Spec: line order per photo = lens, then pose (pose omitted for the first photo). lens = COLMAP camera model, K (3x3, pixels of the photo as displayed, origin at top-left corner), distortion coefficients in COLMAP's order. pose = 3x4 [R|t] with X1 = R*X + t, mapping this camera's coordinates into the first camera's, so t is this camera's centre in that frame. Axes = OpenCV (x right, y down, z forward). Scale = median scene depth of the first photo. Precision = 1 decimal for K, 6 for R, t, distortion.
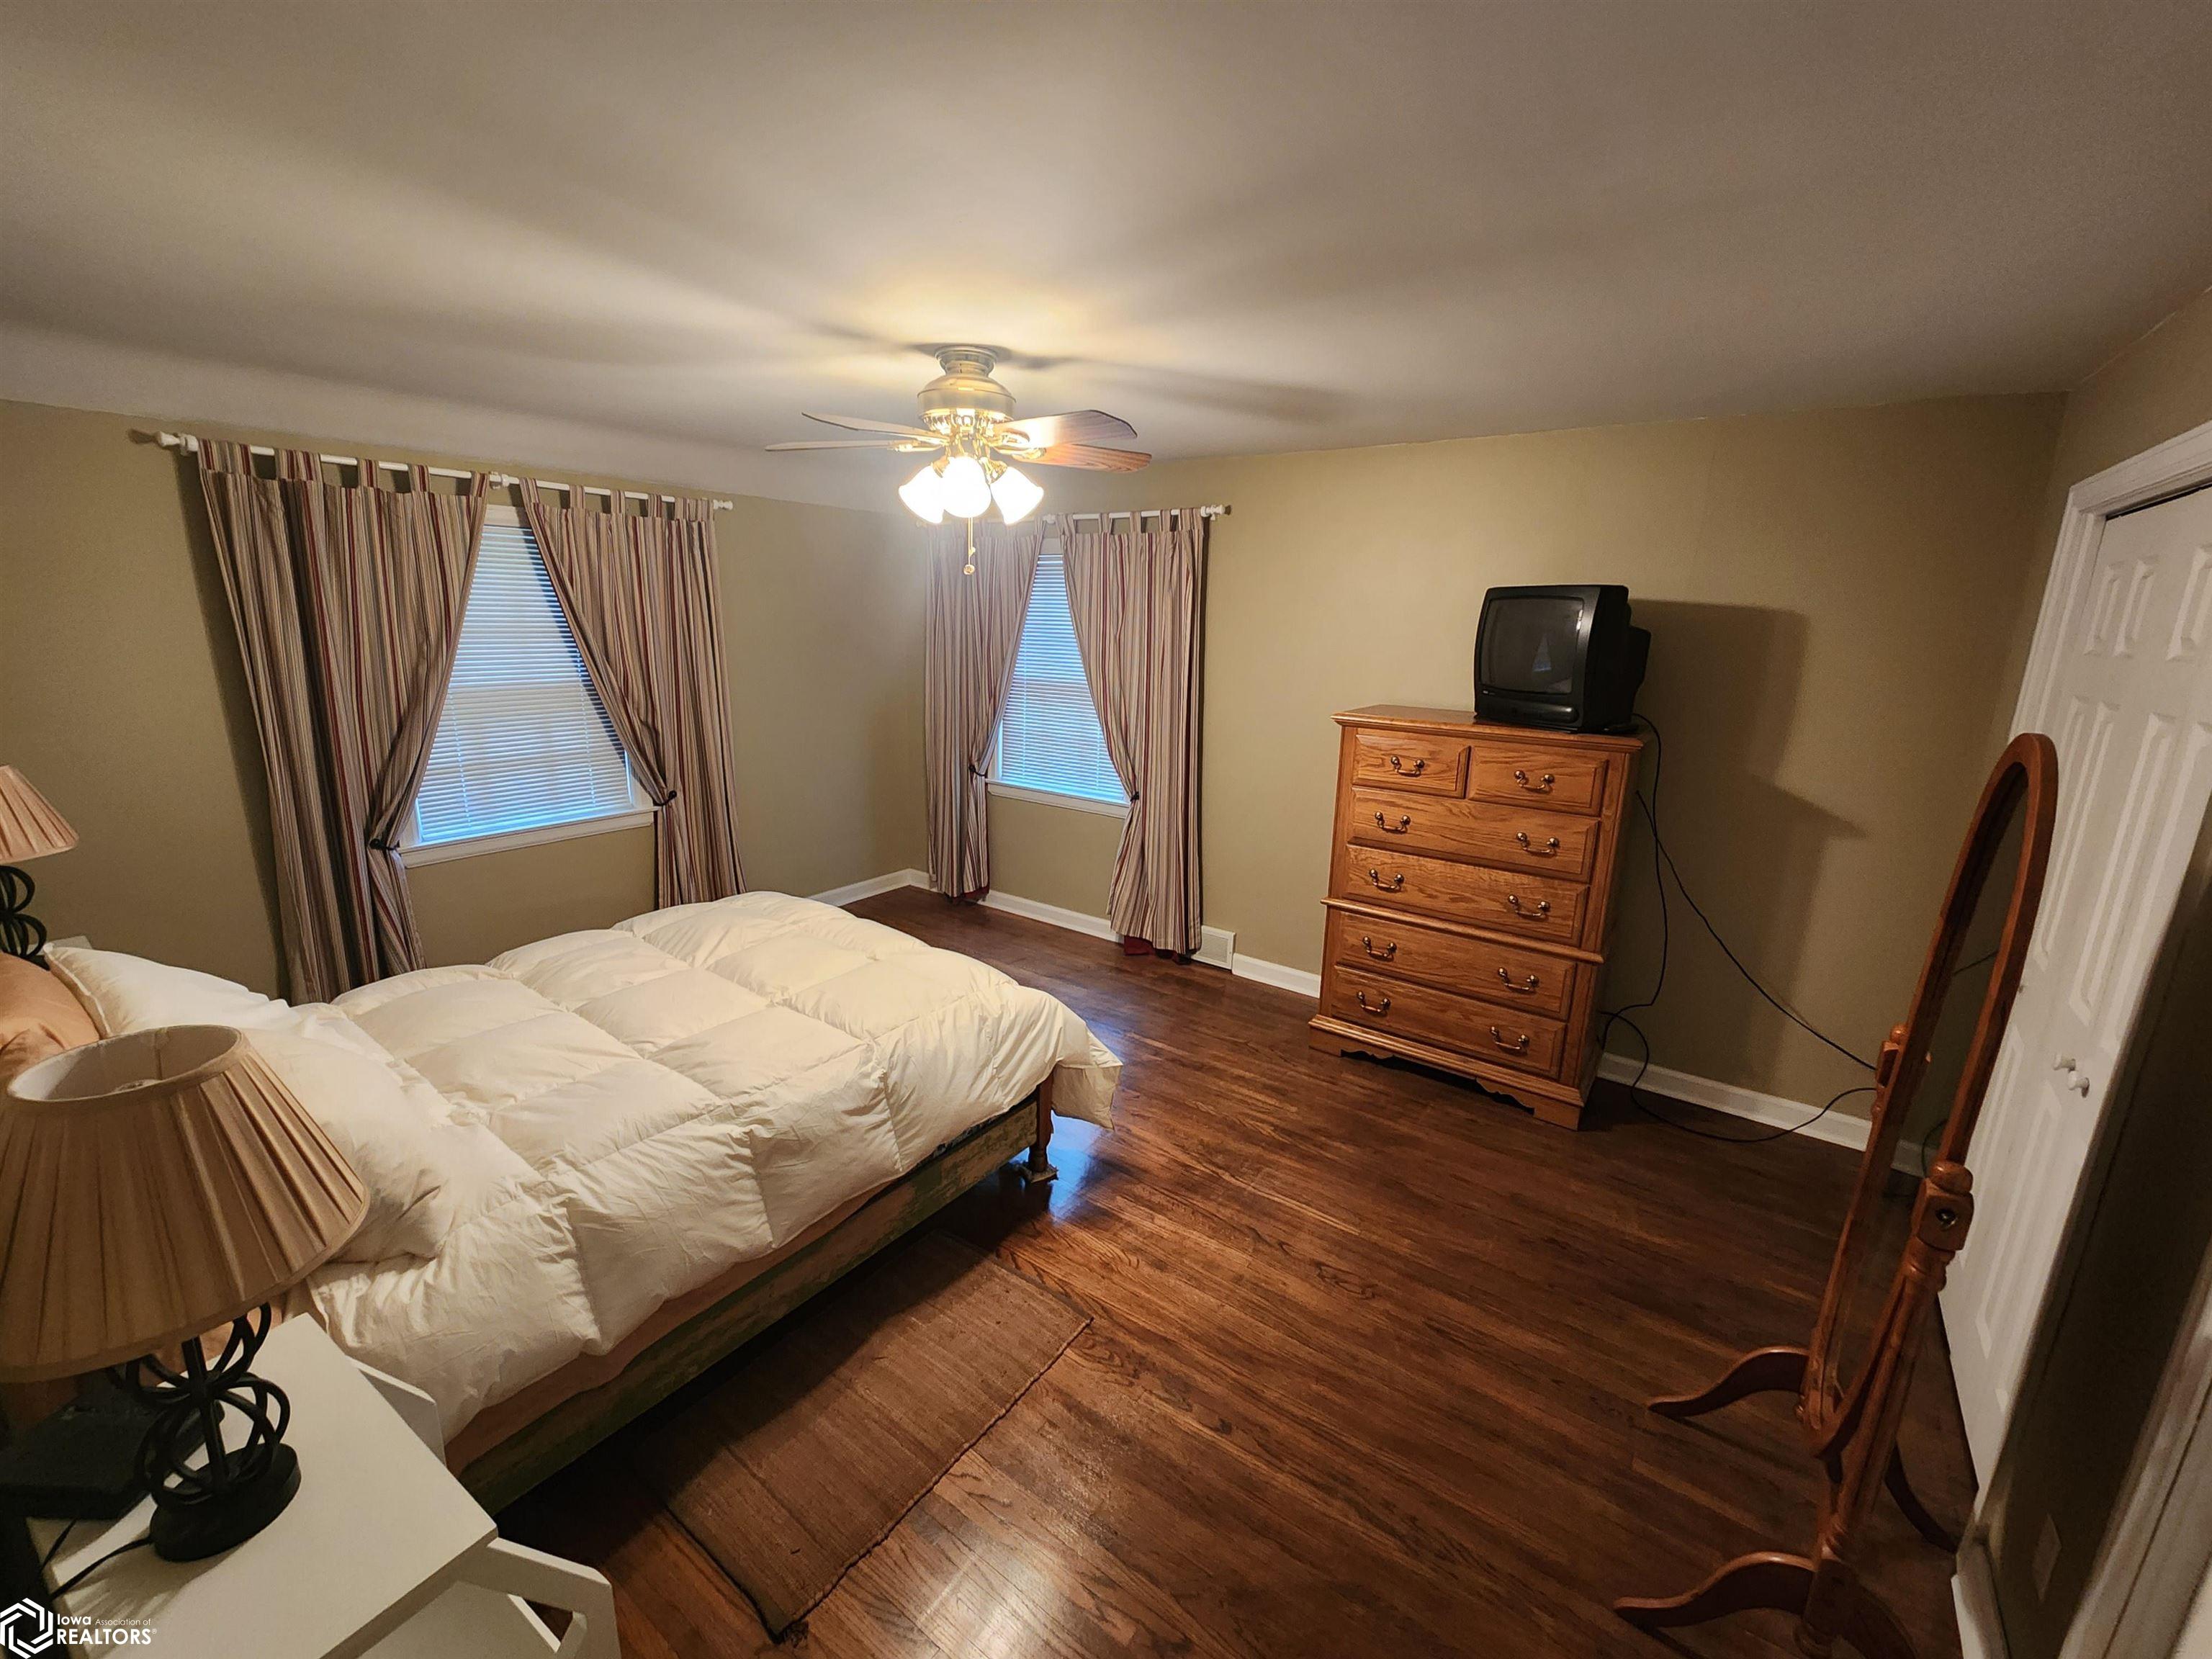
lens RADIAL K [[898.2, 0, 1106.0], [0, 898.2, 829.5], [0, 0, 1]] dist [0.000783, 0.000030]
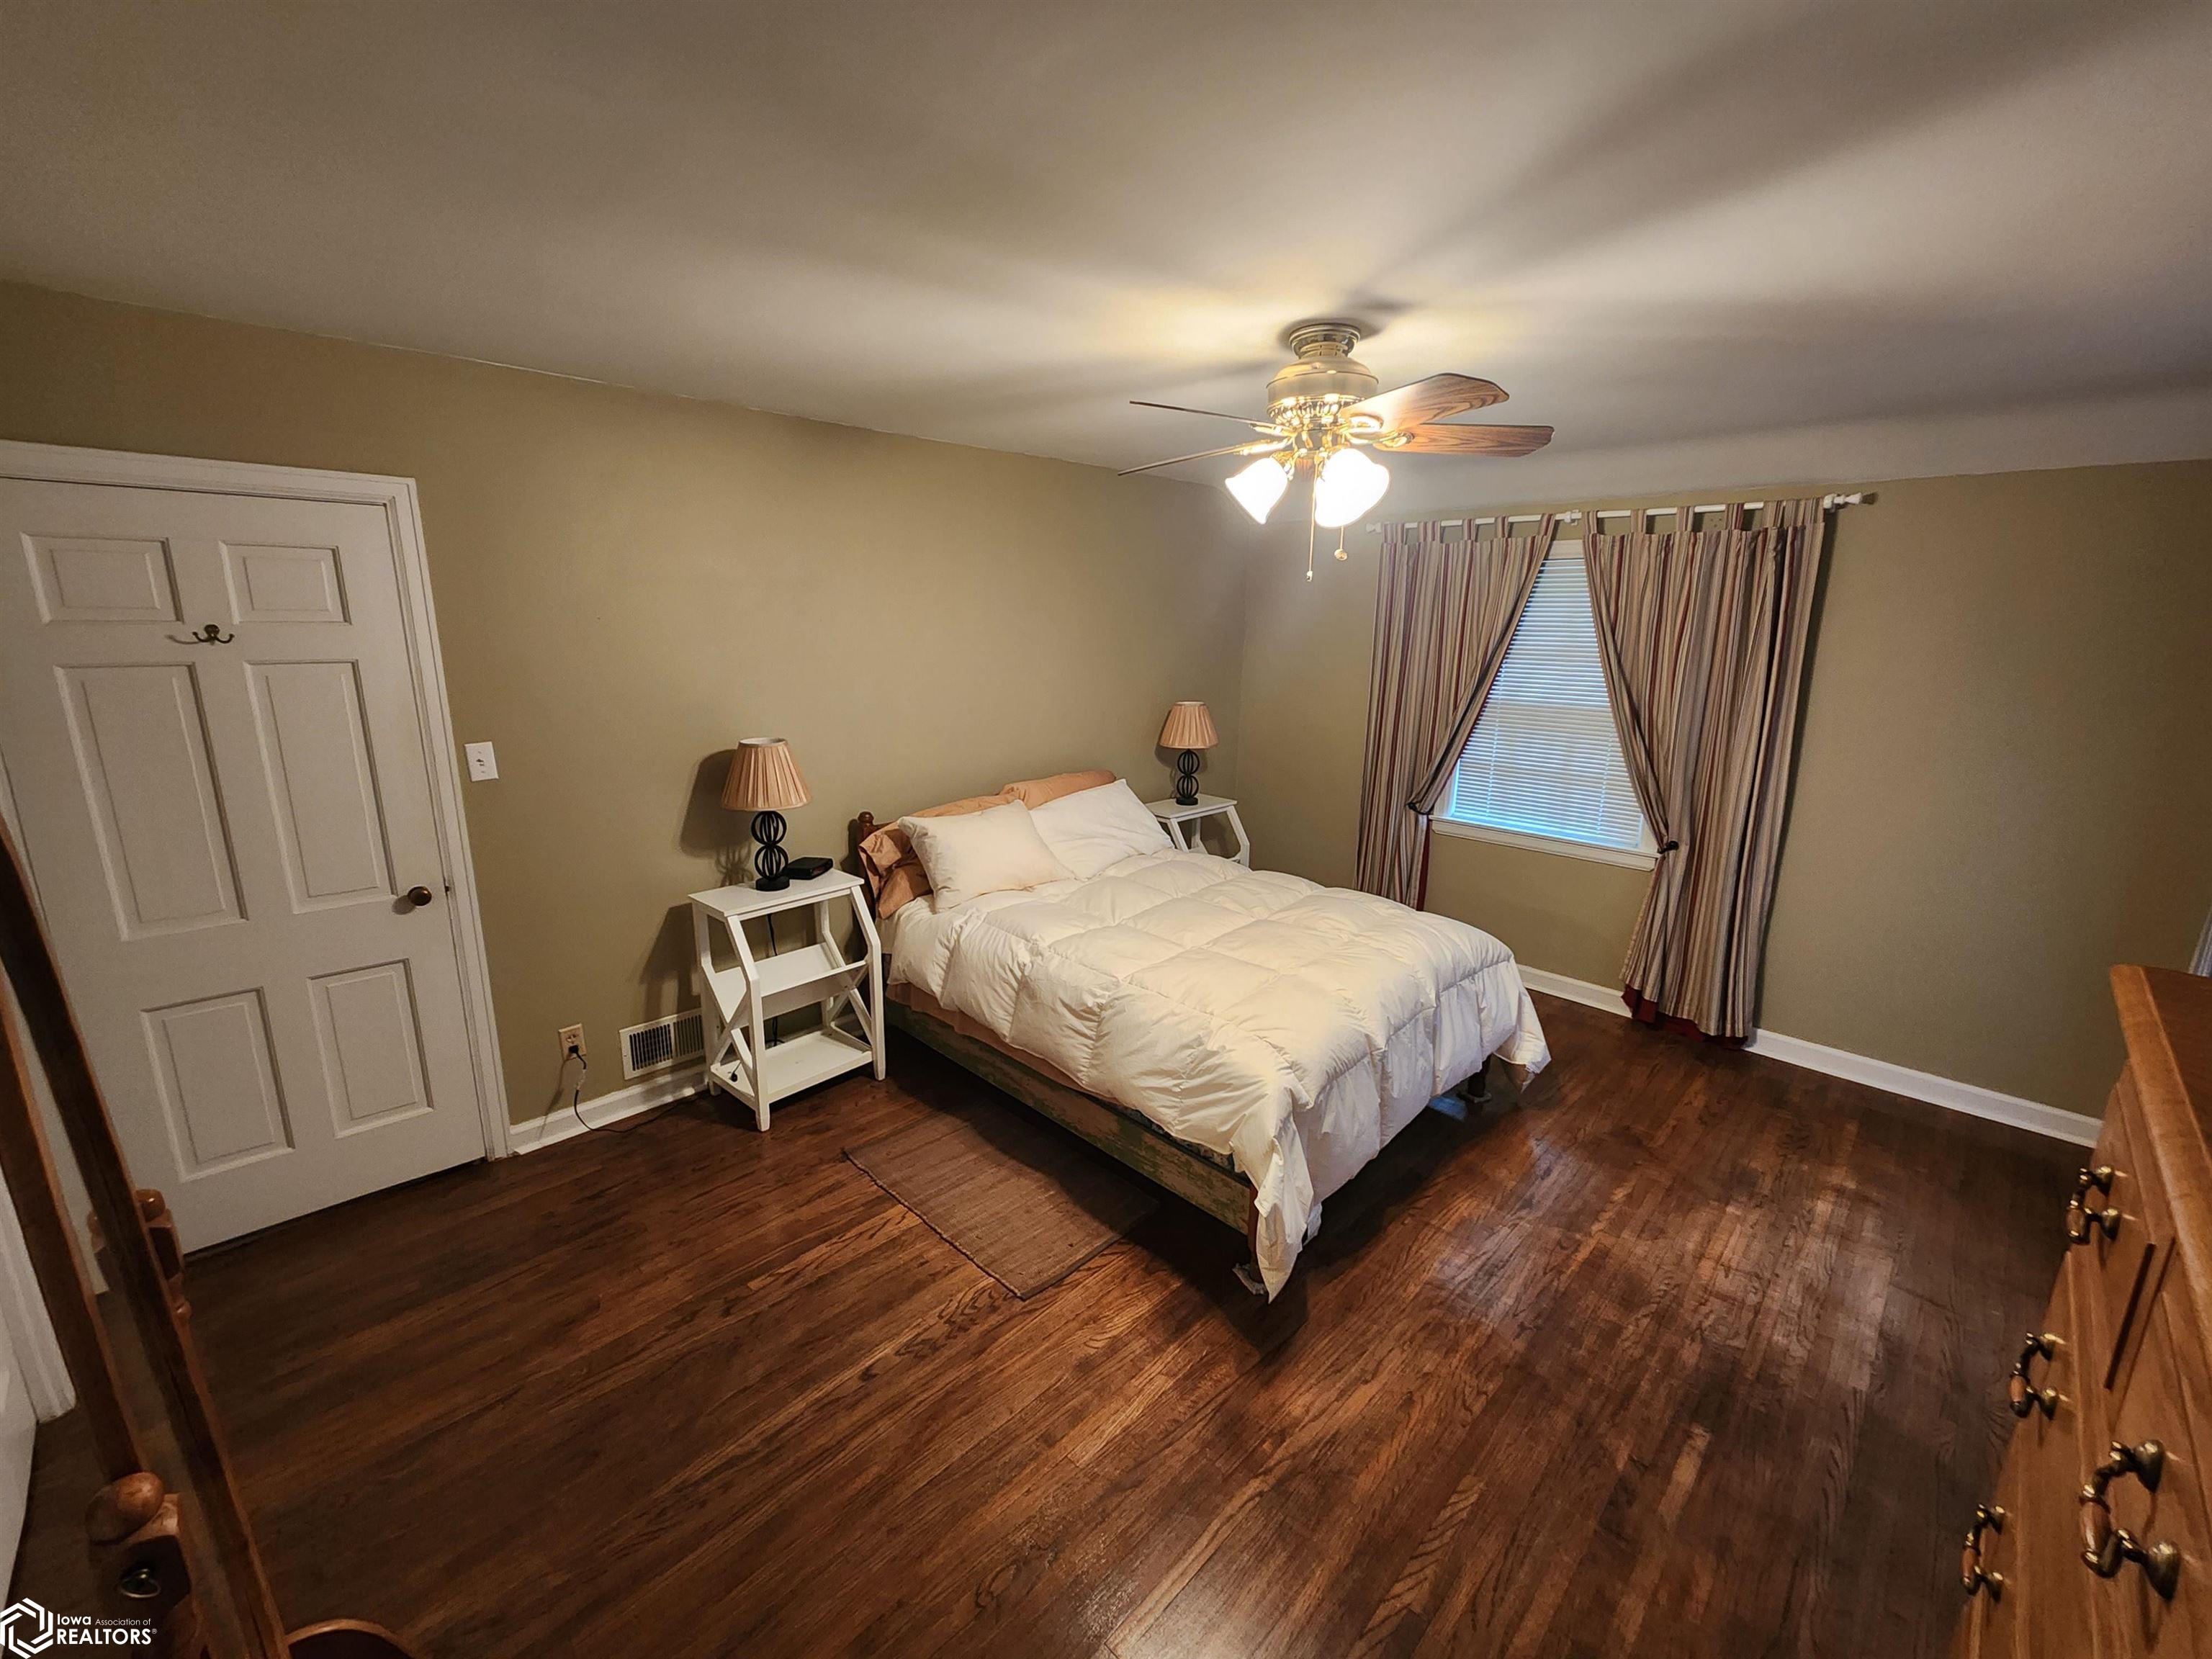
lens RADIAL K [[902.2, 0, 1105.0], [0, 902.2, 820.9], [0, 0, 1]] dist [-0.001848, -0.000197]
pose [[-0.156825, 0.193215, -0.968542, 0.647660], [-0.249078, 0.941239, 0.228098, -0.175610], [0.955702, 0.277014, -0.099484, 0.773808]]
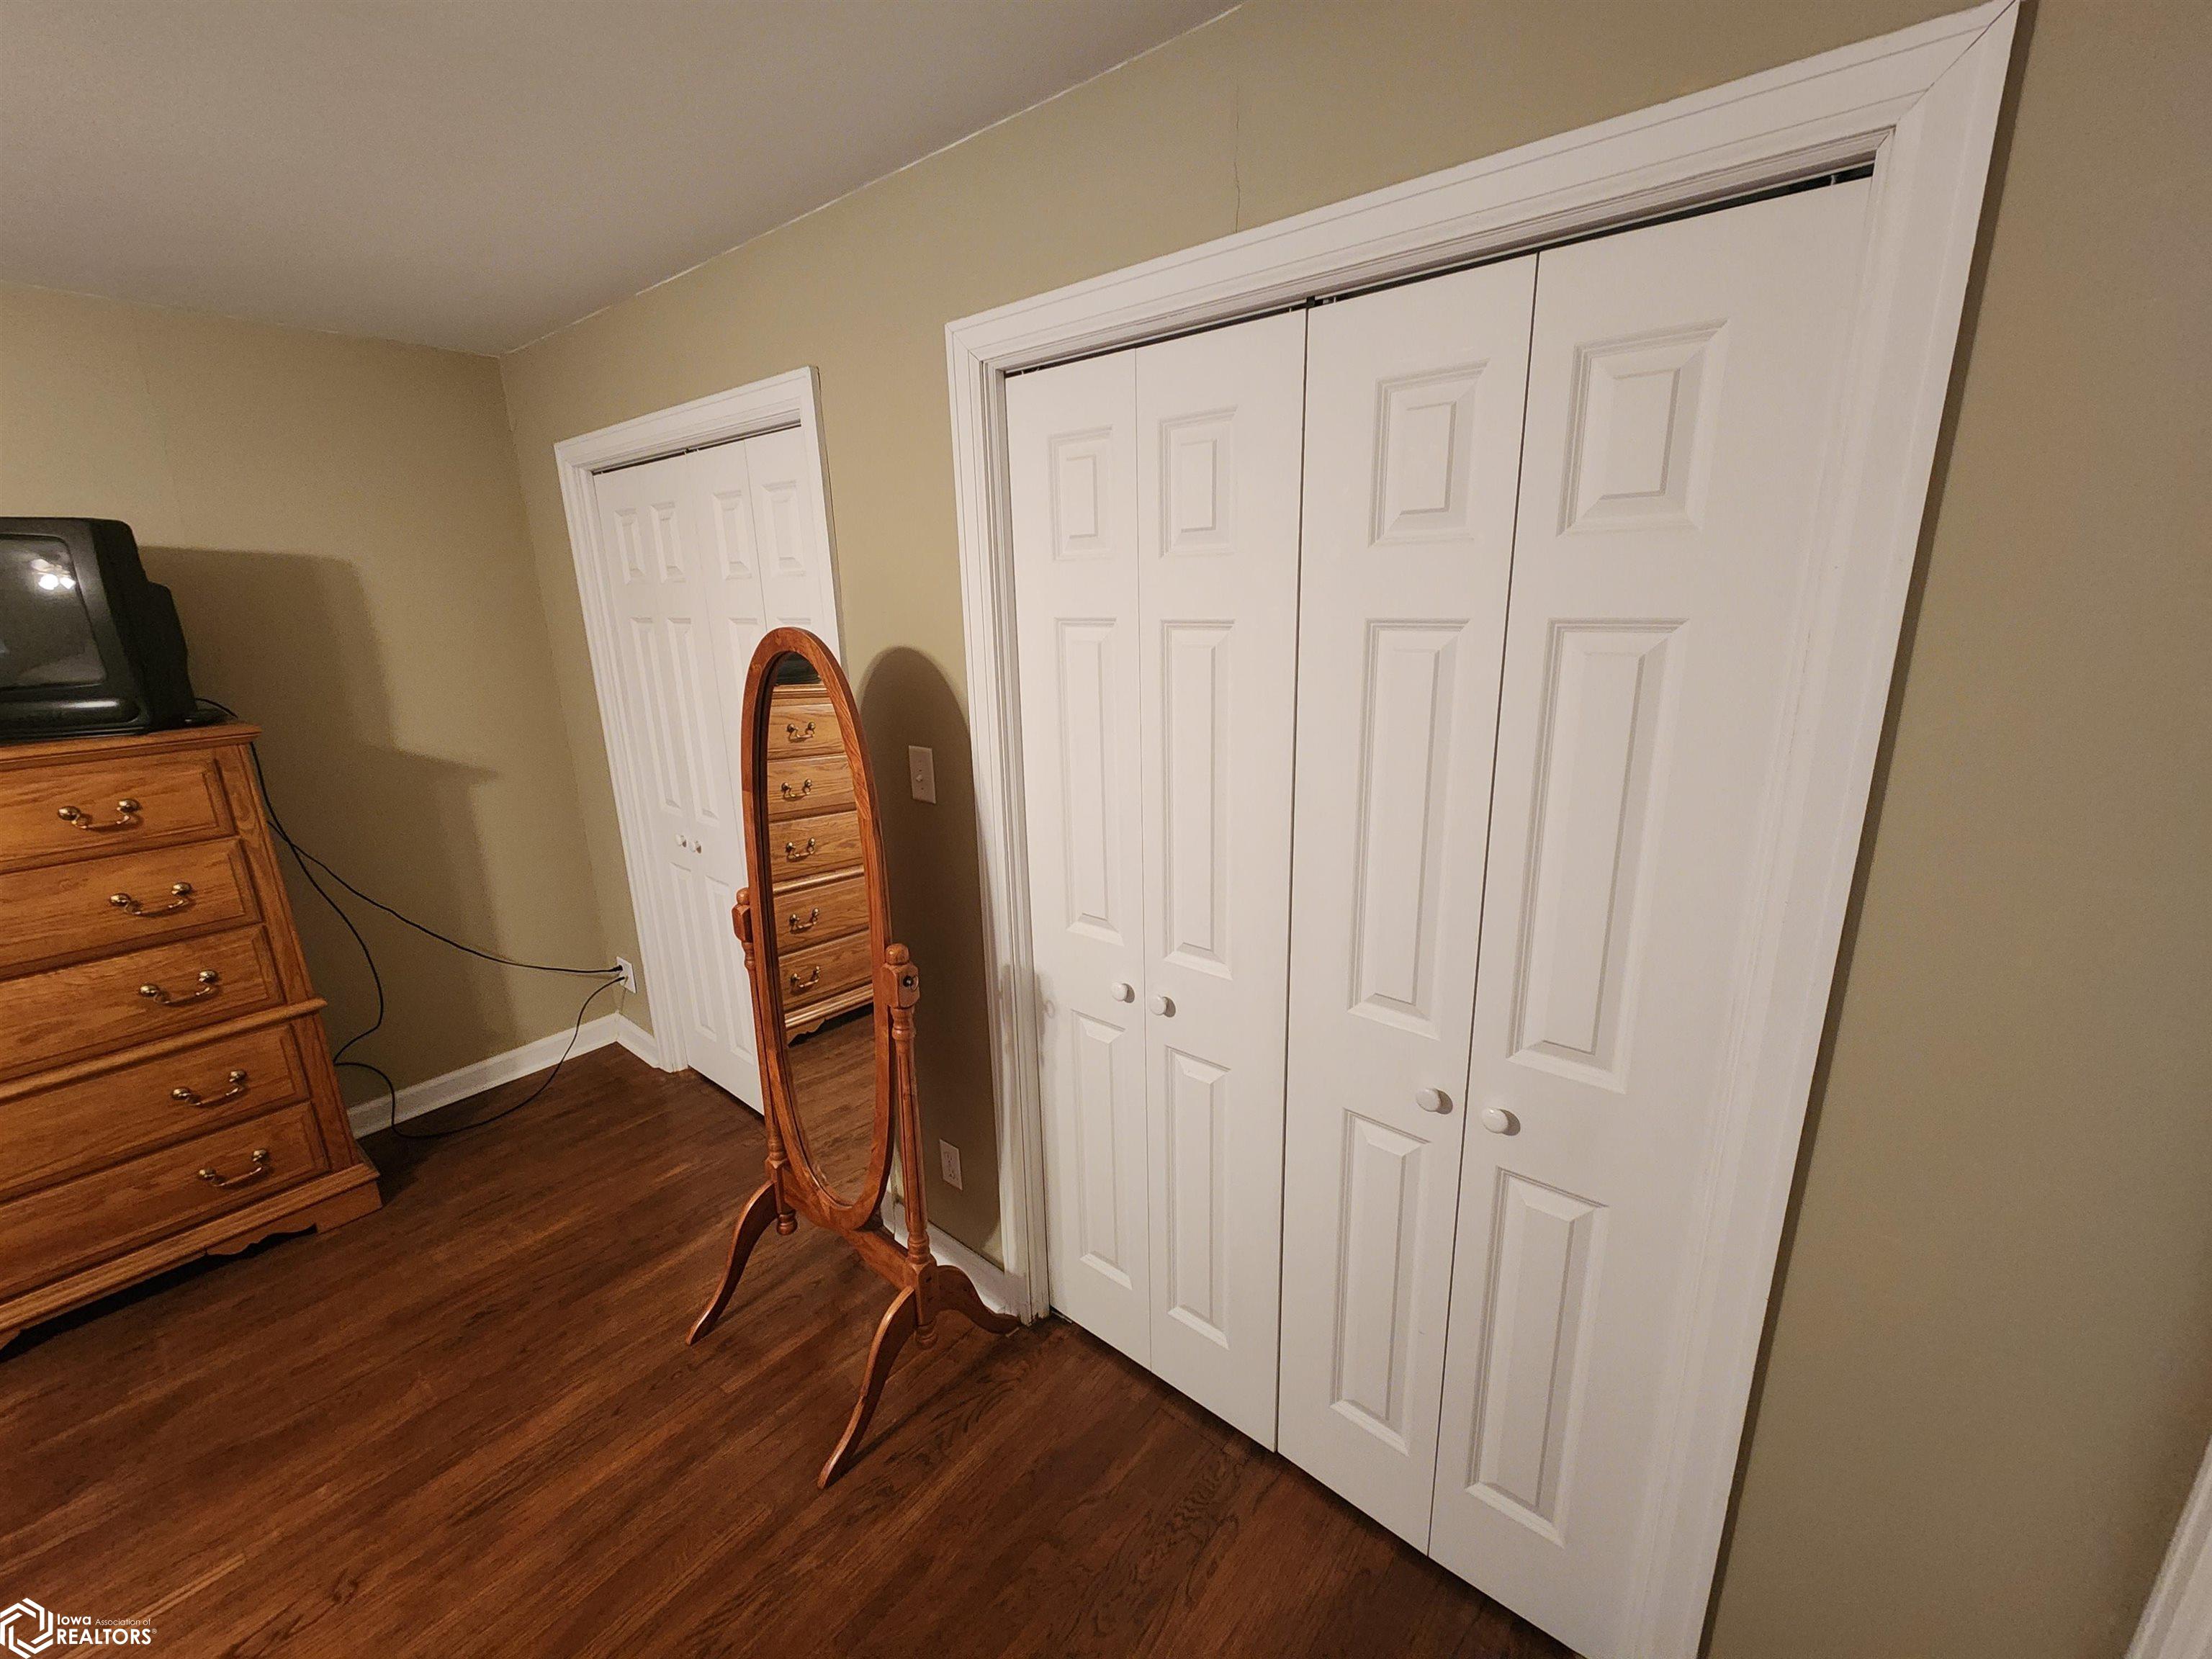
lens RADIAL K [[902.2, 0, 1105.0], [0, 902.2, 820.9], [0, 0, 1]] dist [-0.001848, -0.000197]
pose [[0.076201, -0.284227, 0.955724, -0.109670], [0.263312, 0.930221, 0.255648, -0.025671], [-0.961697, 0.232173, 0.145724, 0.188685]]
